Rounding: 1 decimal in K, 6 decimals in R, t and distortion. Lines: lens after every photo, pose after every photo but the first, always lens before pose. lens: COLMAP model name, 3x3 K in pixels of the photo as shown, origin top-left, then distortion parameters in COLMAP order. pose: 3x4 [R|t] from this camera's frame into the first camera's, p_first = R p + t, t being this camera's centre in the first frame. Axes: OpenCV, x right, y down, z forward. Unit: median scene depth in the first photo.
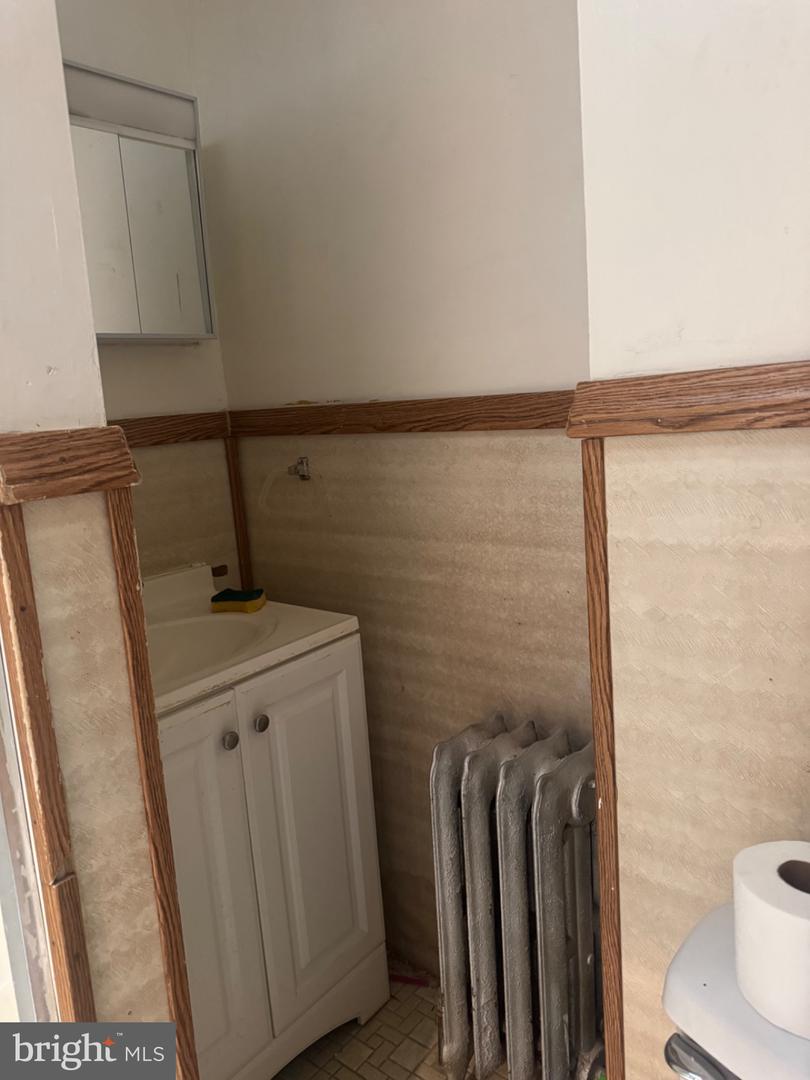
lens RADIAL K [[763.5, 0, 405.0], [0, 763.5, 540.0], [0, 0, 1]] dist [0.009059, 0.001363]
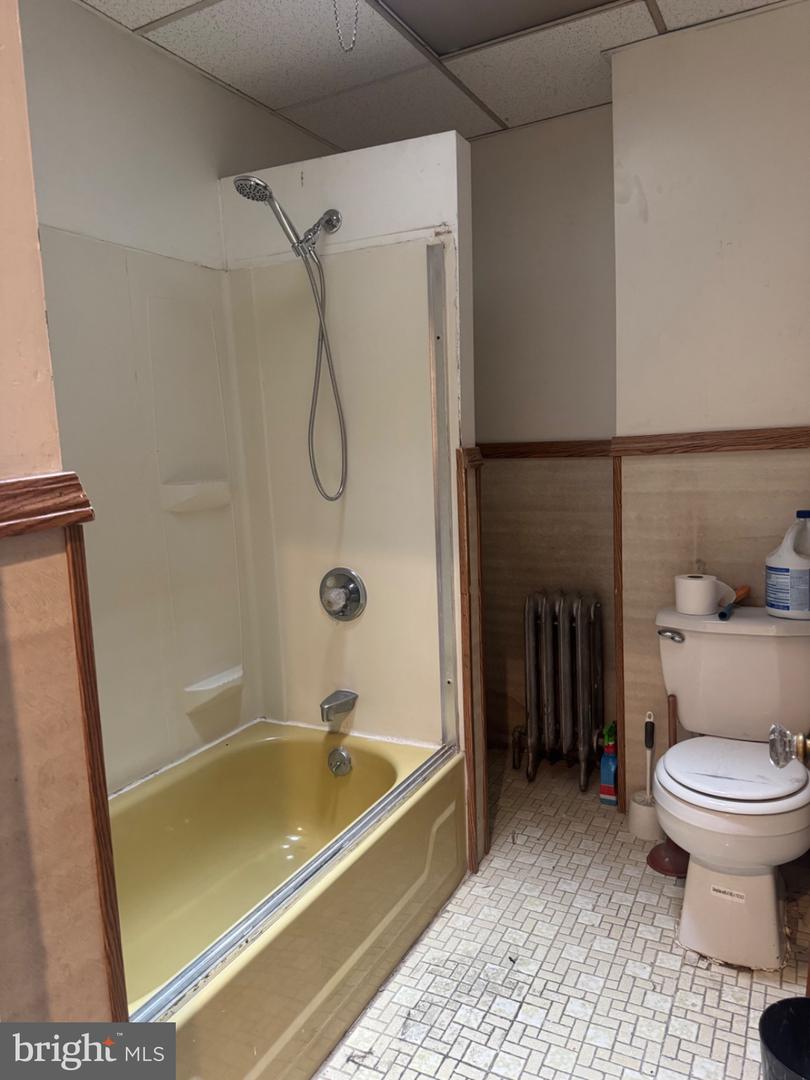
lens RADIAL K [[754.5, 0, 405.0], [0, 754.5, 540.0], [0, 0, 1]] dist [0.146556, -0.264876]
pose [[0.982035, 0.013273, 0.188234, -1.079431], [-0.001502, 0.998041, -0.062541, 0.362899], [-0.188695, 0.061134, 0.980131, -1.652122]]
